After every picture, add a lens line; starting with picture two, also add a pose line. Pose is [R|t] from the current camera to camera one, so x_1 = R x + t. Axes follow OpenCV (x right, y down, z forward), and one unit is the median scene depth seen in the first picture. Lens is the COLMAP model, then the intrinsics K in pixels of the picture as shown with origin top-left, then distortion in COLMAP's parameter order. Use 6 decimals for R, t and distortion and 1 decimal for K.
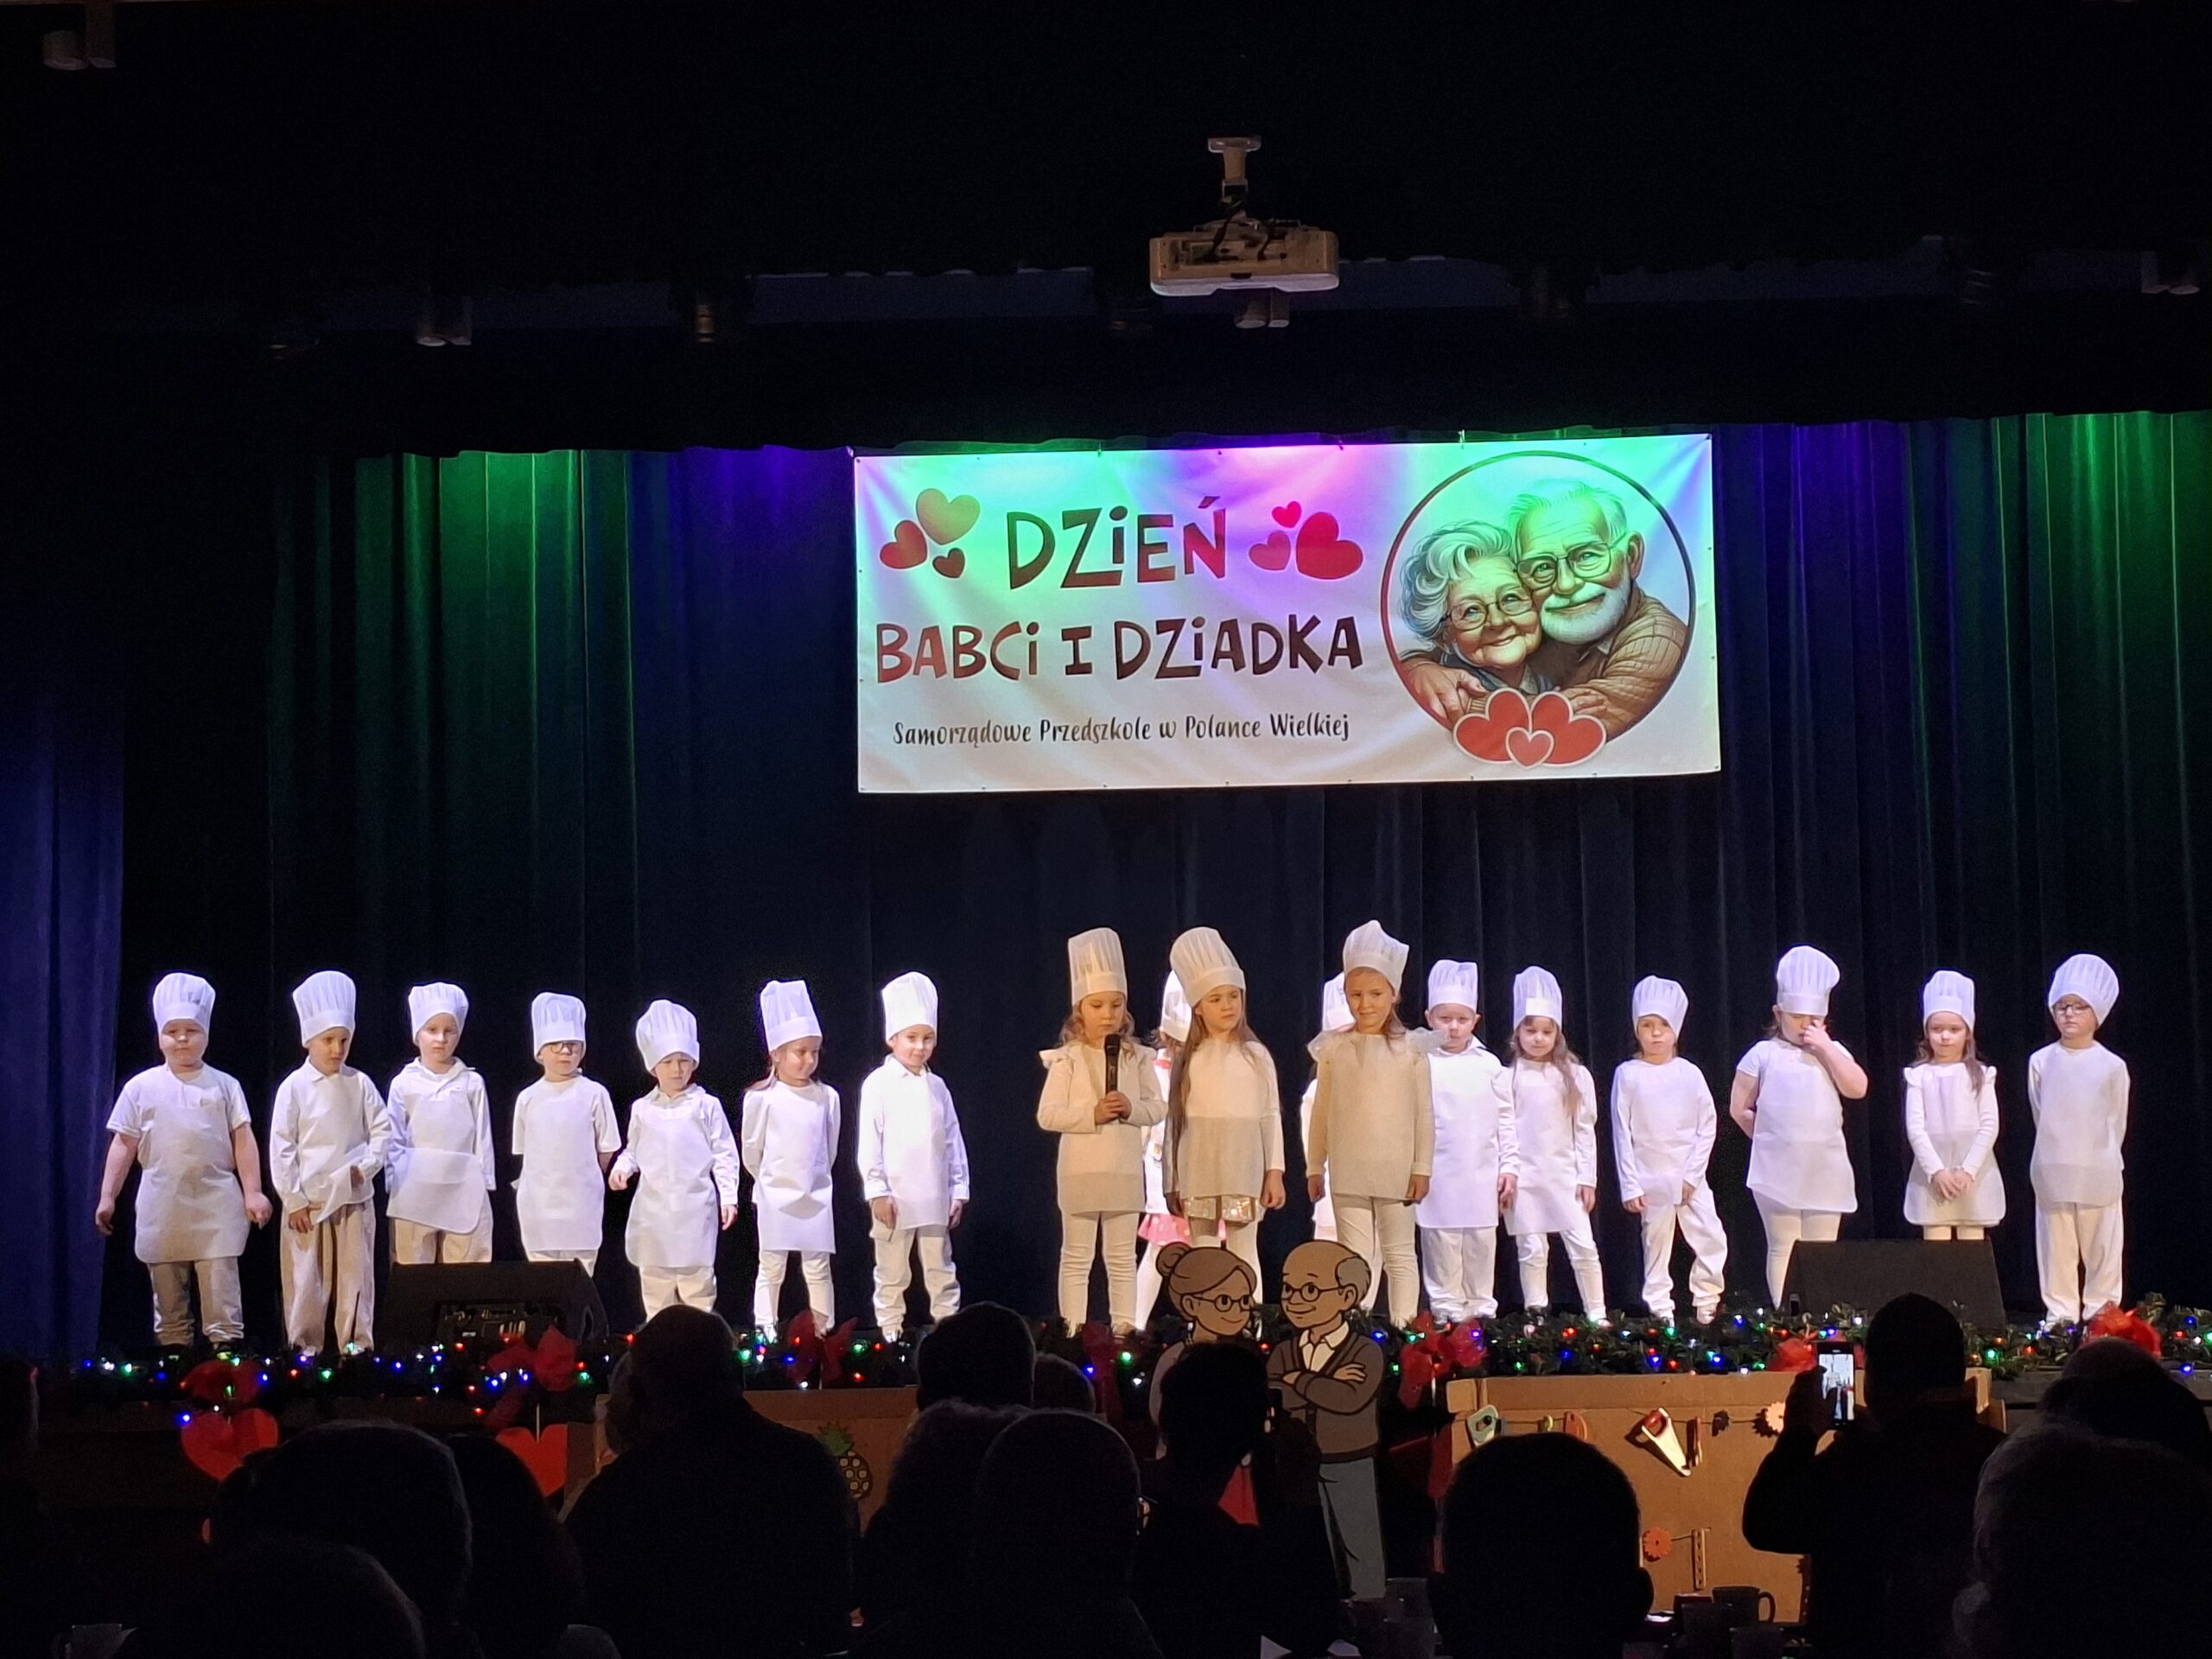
lens RADIAL K [[4140.2, 0, 1105.5], [0, 4140.2, 834.2], [0, 0, 1]] dist [0.338931, 0.000000]
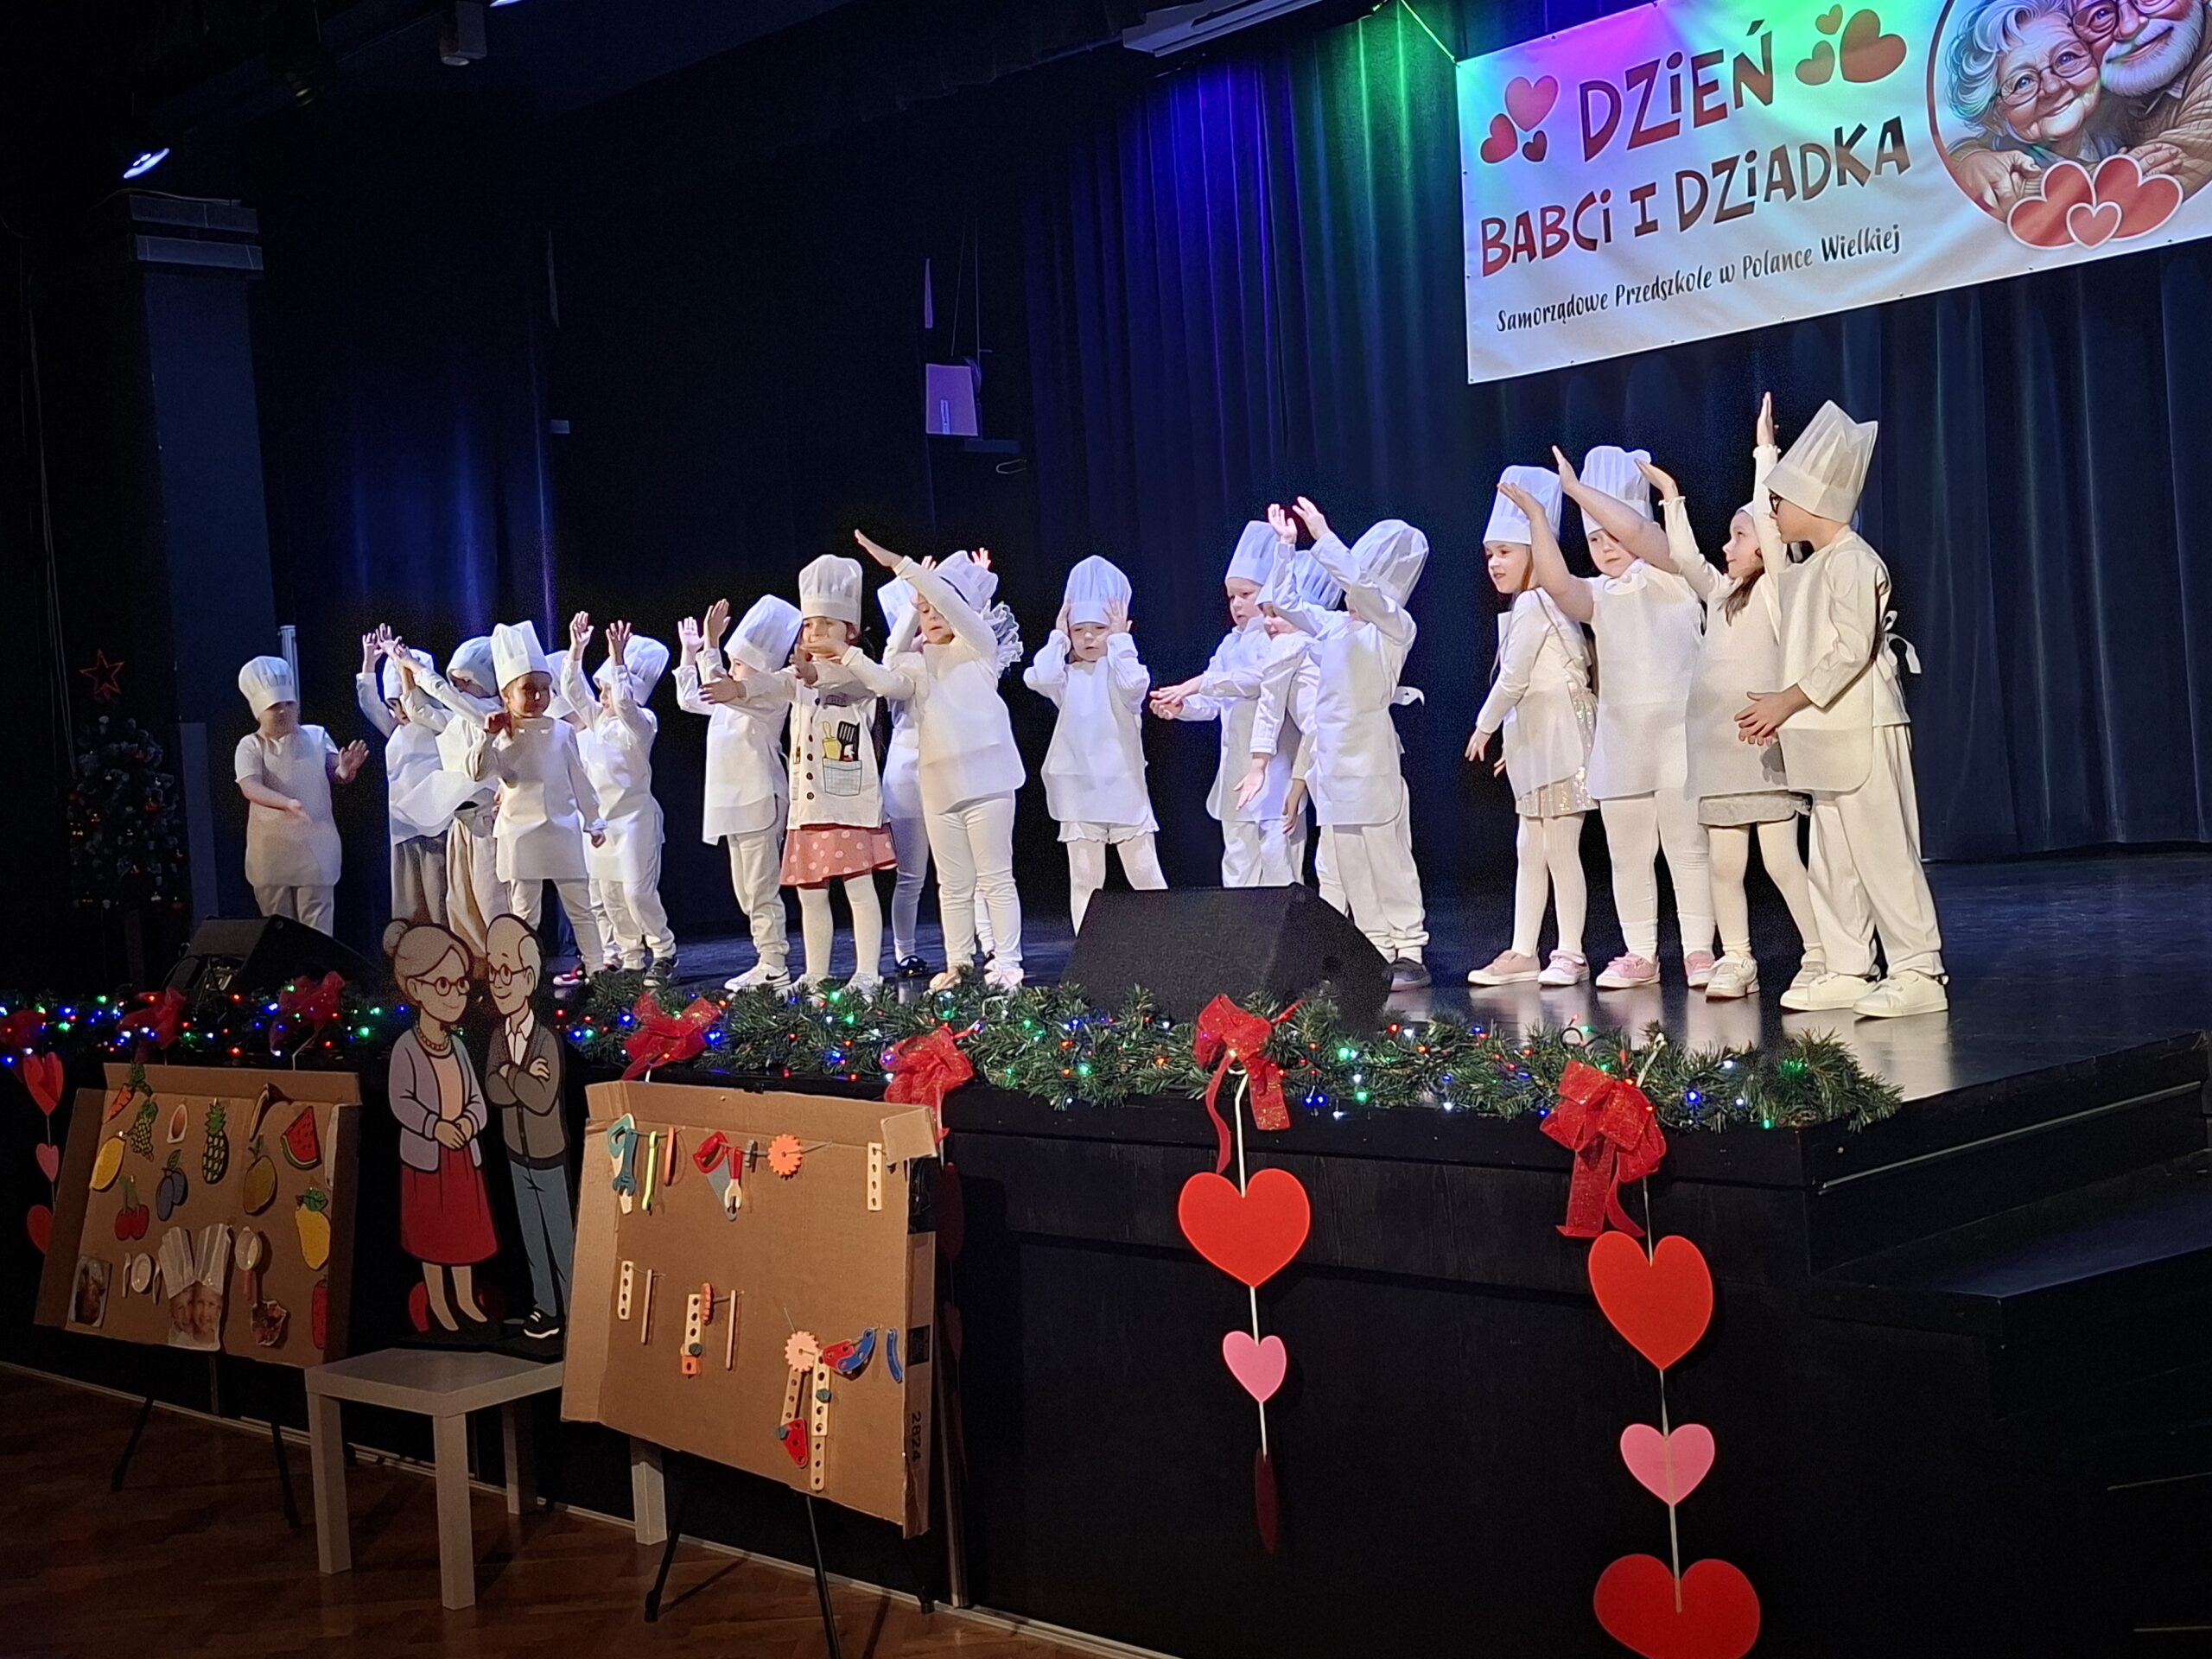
lens RADIAL K [[2545.9, 0, 1104.5], [0, 2545.9, 839.3], [0, 0, 1]] dist [0.015147, 0.000000]
pose [[0.734079, -0.020938, -0.678742, 0.313544], [0.122570, 0.987193, 0.102109, 0.027193], [0.667911, -0.158149, 0.727244, 0.439597]]
